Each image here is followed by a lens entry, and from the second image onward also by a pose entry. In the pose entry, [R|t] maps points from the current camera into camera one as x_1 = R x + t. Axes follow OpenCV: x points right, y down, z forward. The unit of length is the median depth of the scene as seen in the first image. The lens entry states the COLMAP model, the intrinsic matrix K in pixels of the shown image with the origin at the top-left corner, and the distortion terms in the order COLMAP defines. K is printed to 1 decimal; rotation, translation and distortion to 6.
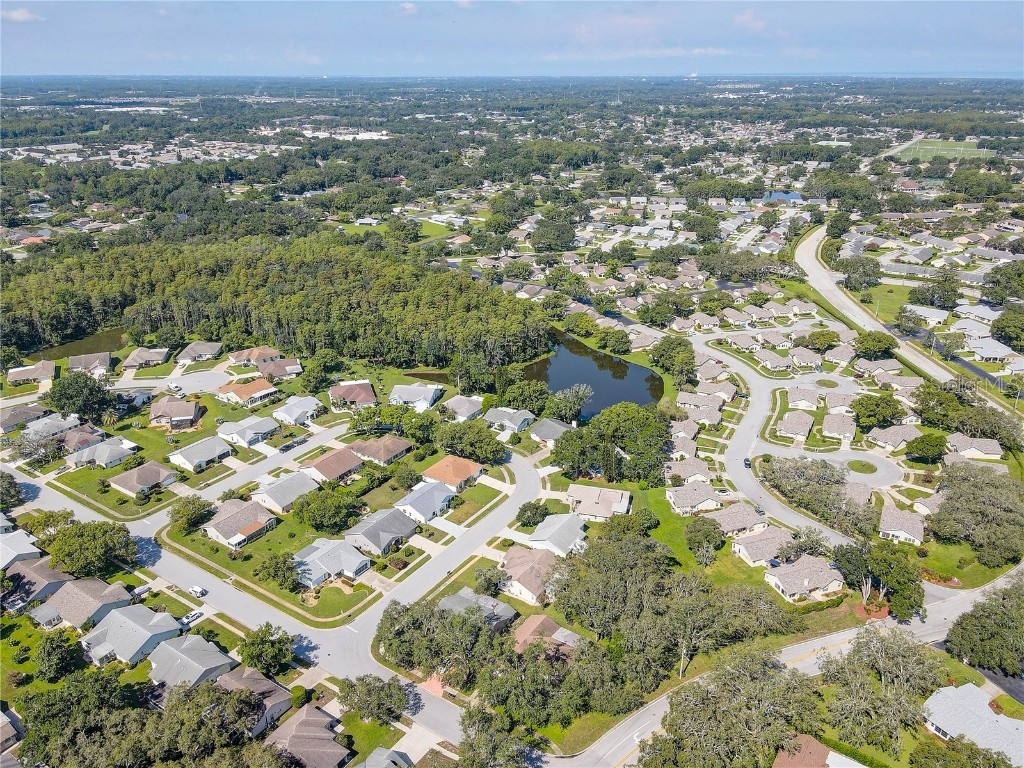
lens RADIAL K [[750.4, 0, 512.0], [0, 750.4, 384.0], [0, 0, 1]] dist [0.007049, 0.019930]
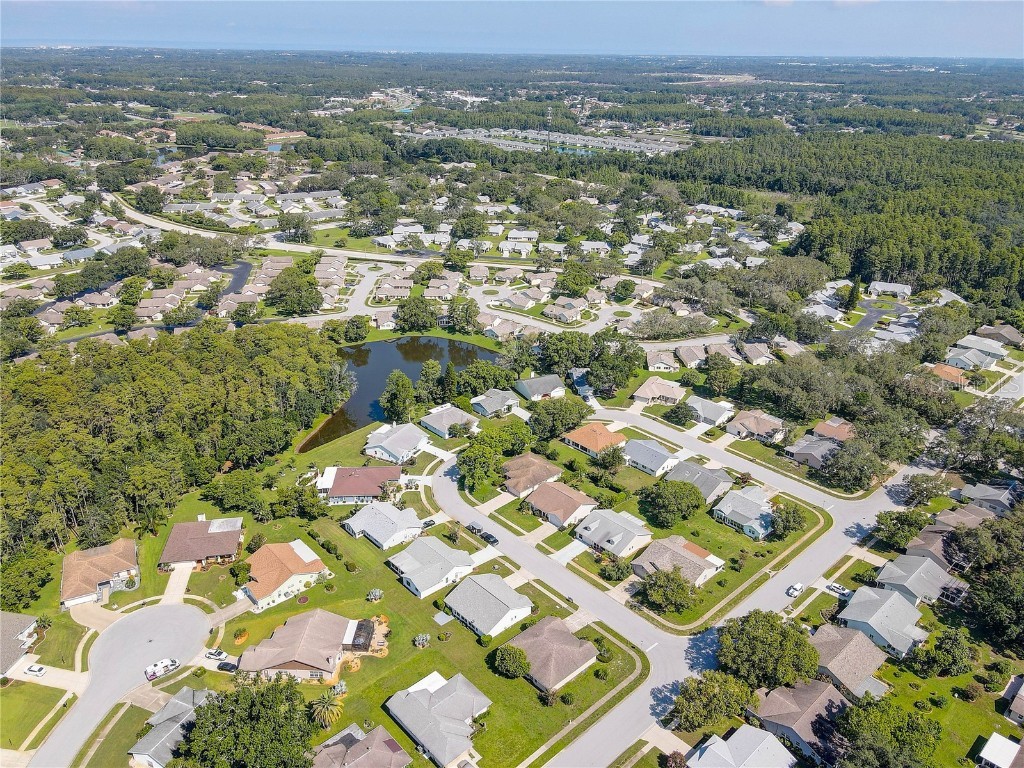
lens RADIAL K [[750.4, 0, 512.0], [0, 750.4, 384.0], [0, 0, 1]] dist [0.007049, 0.019930]
pose [[0.238761, -0.395791, 0.886760, -0.851024], [0.361909, 0.883650, 0.296958, -0.255161], [-0.901119, 0.250025, 0.354222, 0.624115]]
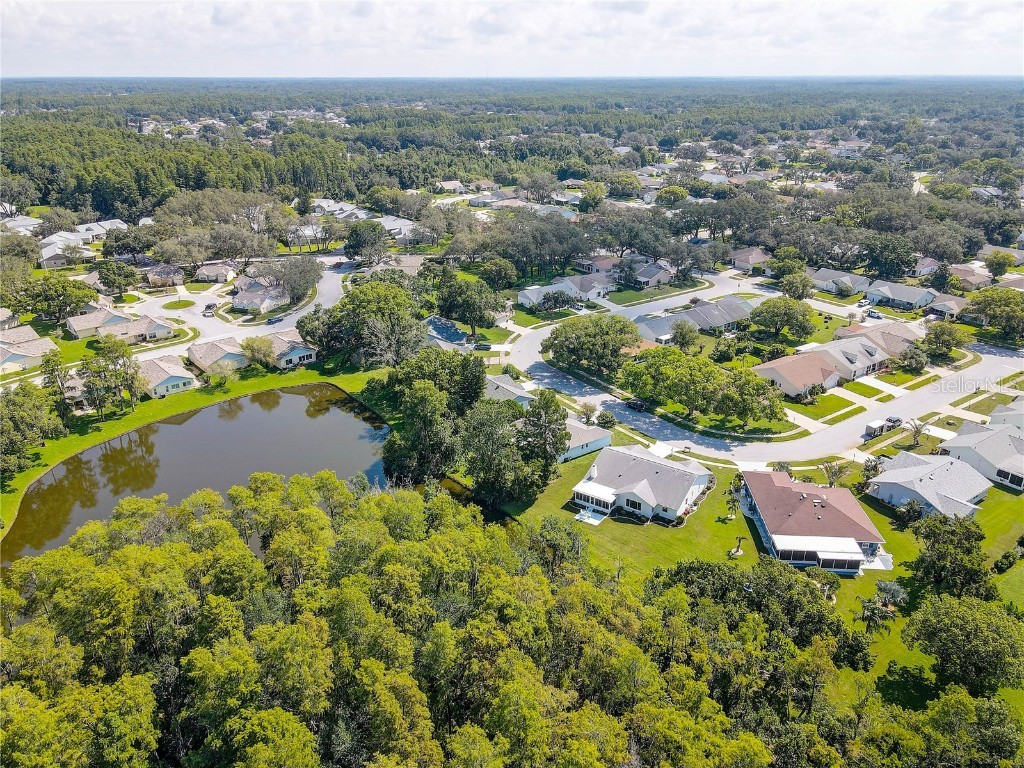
lens RADIAL K [[750.4, 0, 512.0], [0, 750.4, 384.0], [0, 0, 1]] dist [0.007049, 0.019930]
pose [[-0.932668, -0.133554, 0.335103, -0.205109], [0.144040, 0.713798, 0.685379, -0.343952], [-0.330731, 0.687499, -0.646500, 1.347125]]
